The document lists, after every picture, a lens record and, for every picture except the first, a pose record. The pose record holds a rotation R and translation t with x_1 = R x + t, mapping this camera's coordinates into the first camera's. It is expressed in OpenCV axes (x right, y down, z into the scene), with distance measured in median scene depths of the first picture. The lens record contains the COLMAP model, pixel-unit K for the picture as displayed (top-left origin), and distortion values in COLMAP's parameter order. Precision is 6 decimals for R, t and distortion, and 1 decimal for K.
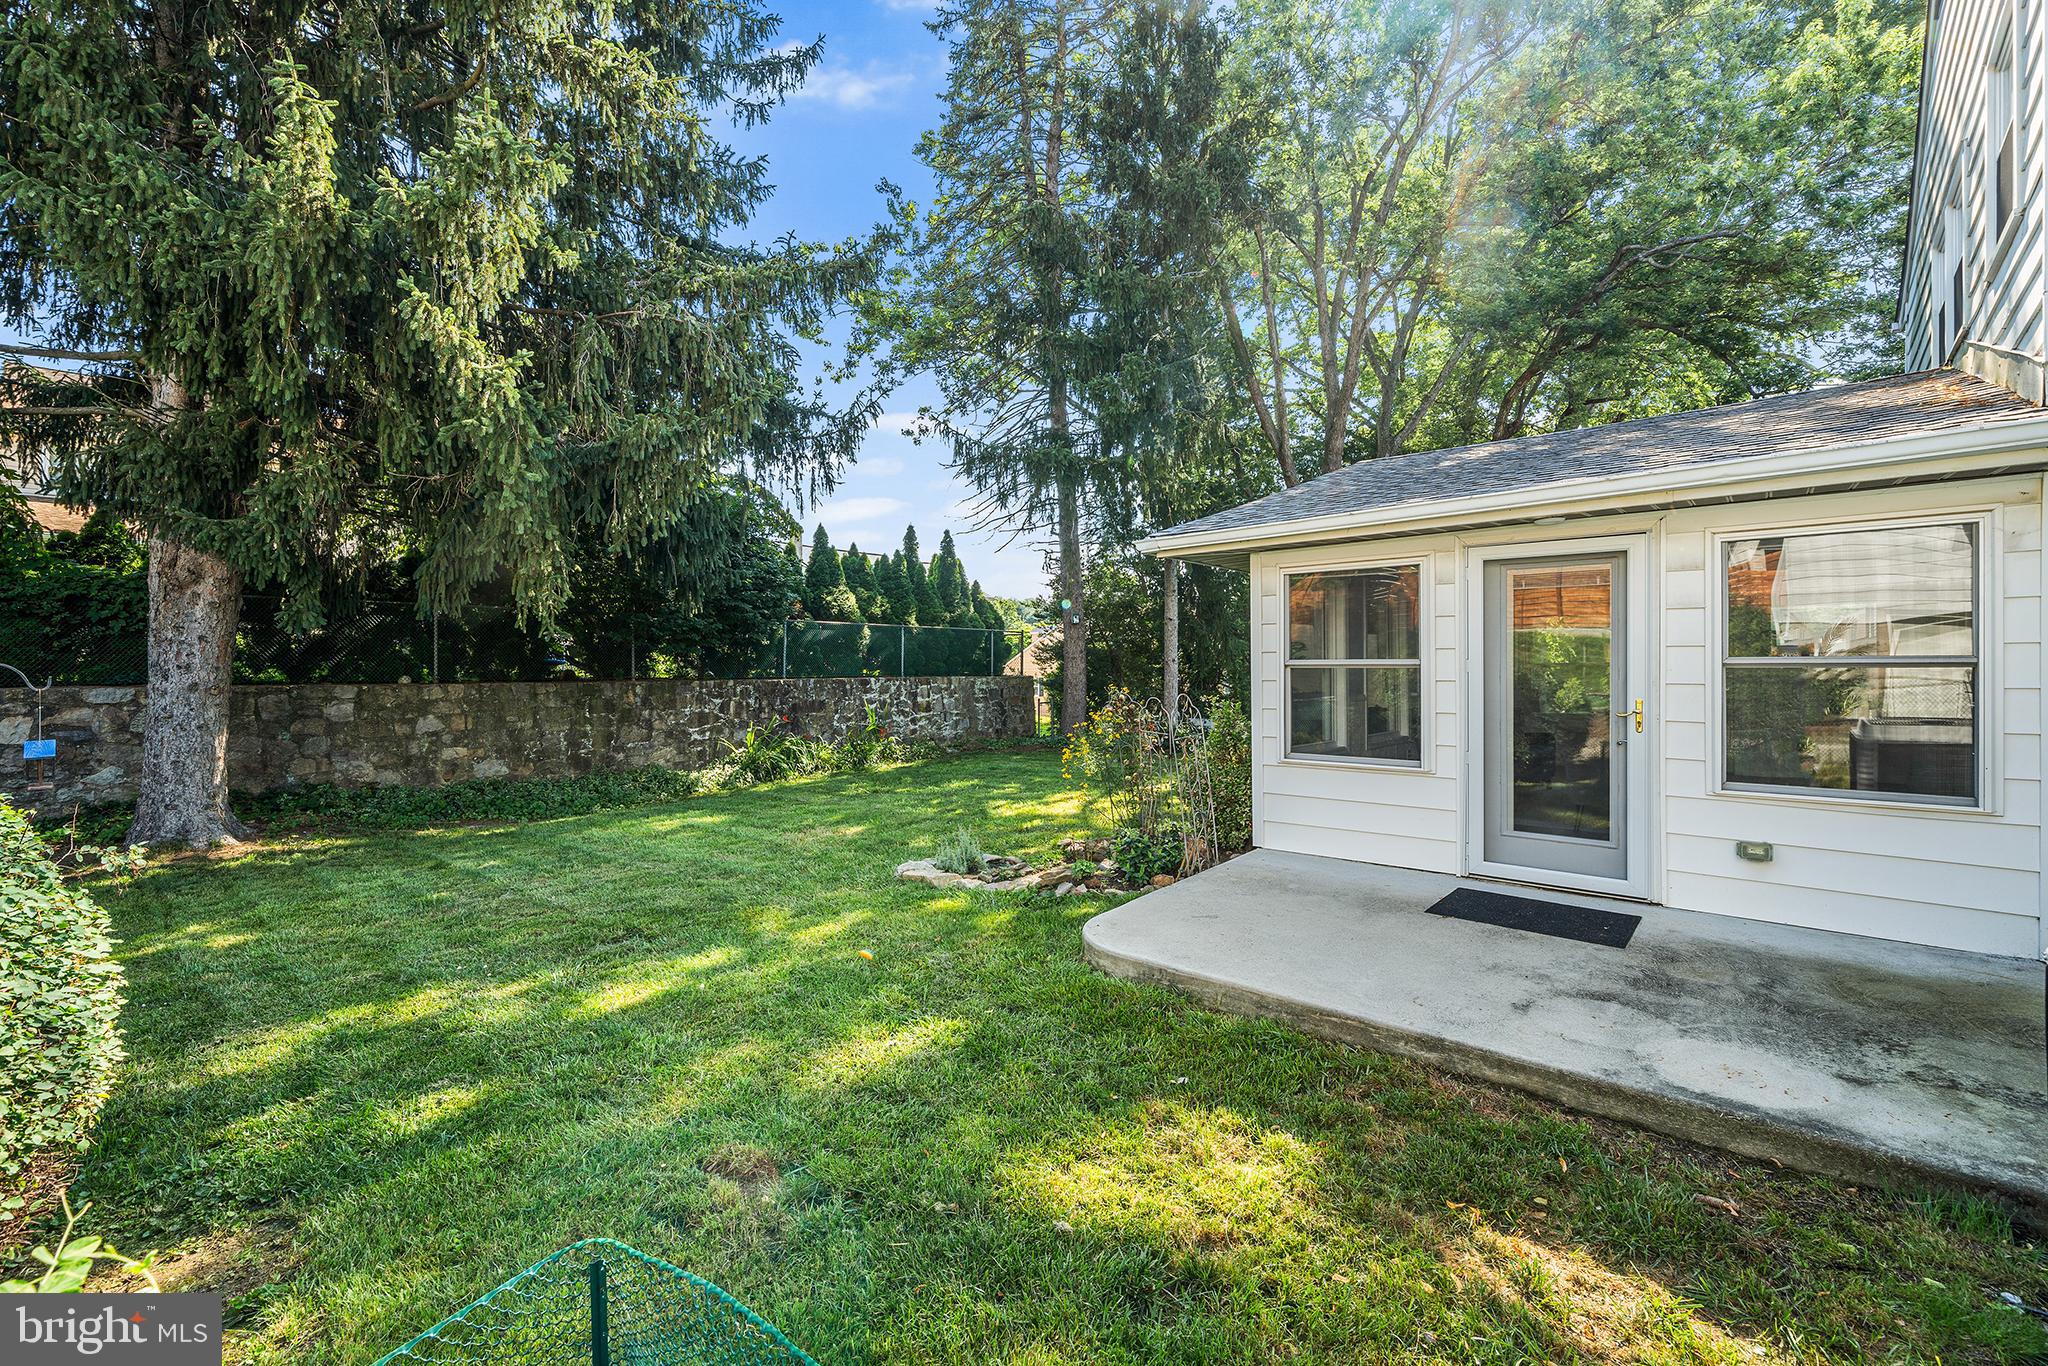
lens RADIAL K [[873.4, 0, 1024.0], [0, 873.4, 683.0], [0, 0, 1]] dist [0.000936, 0.000022]
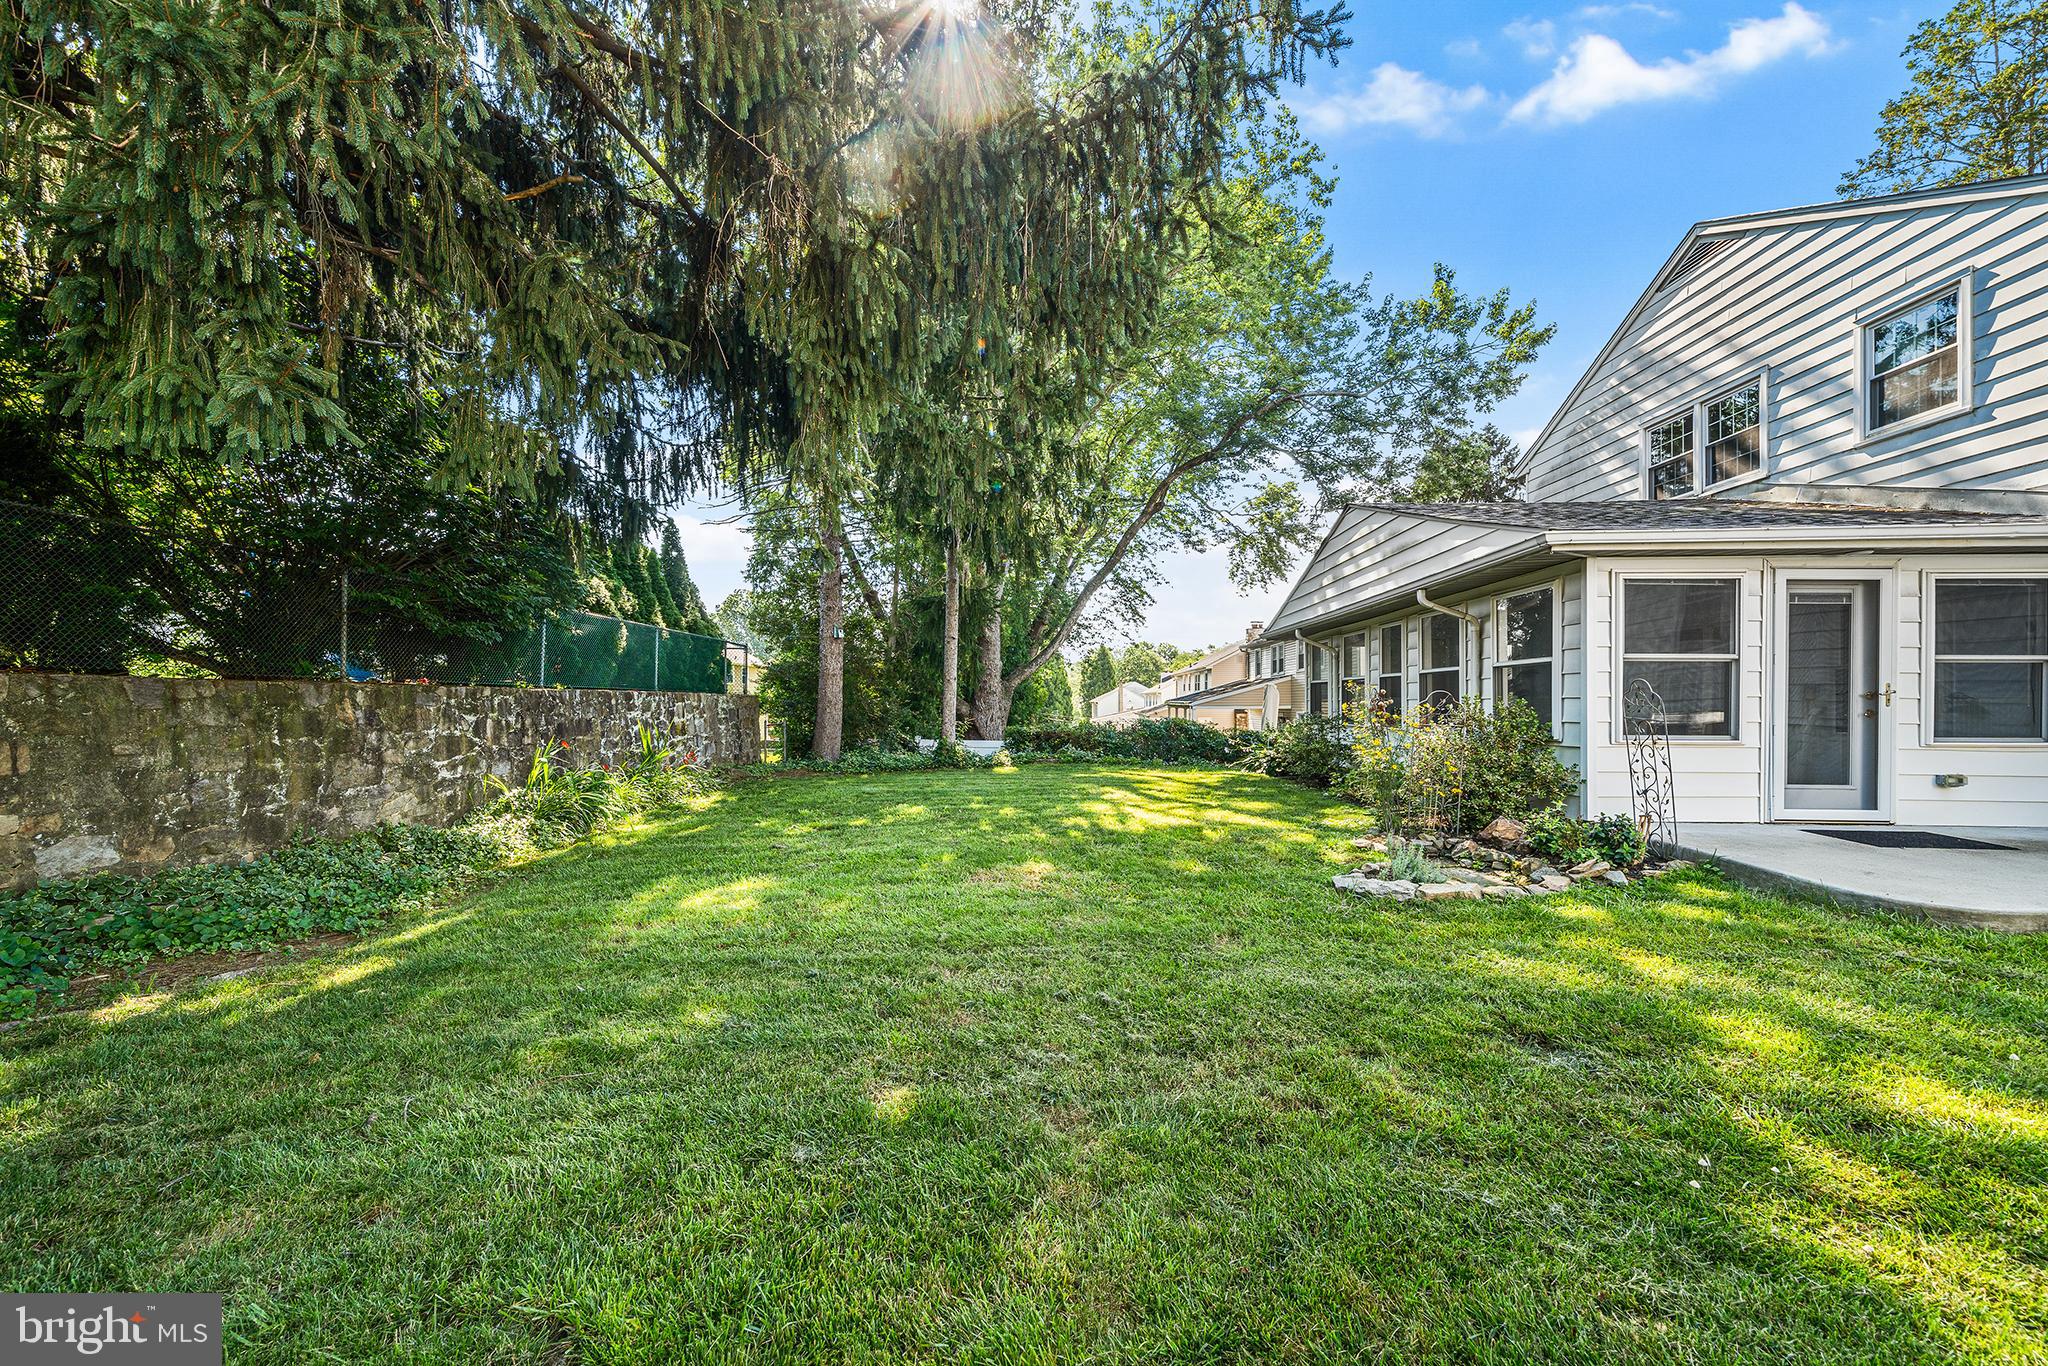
lens RADIAL K [[774.9, 0, 1021.1], [0, 774.9, 712.5], [0, 0, 1]] dist [-0.000489, -0.000088]
pose [[0.776255, -0.001351, 0.630418, -0.405716], [0.005220, 0.999977, -0.004285, 0.021413], [-0.630398, 0.006617, 0.776244, 0.300145]]
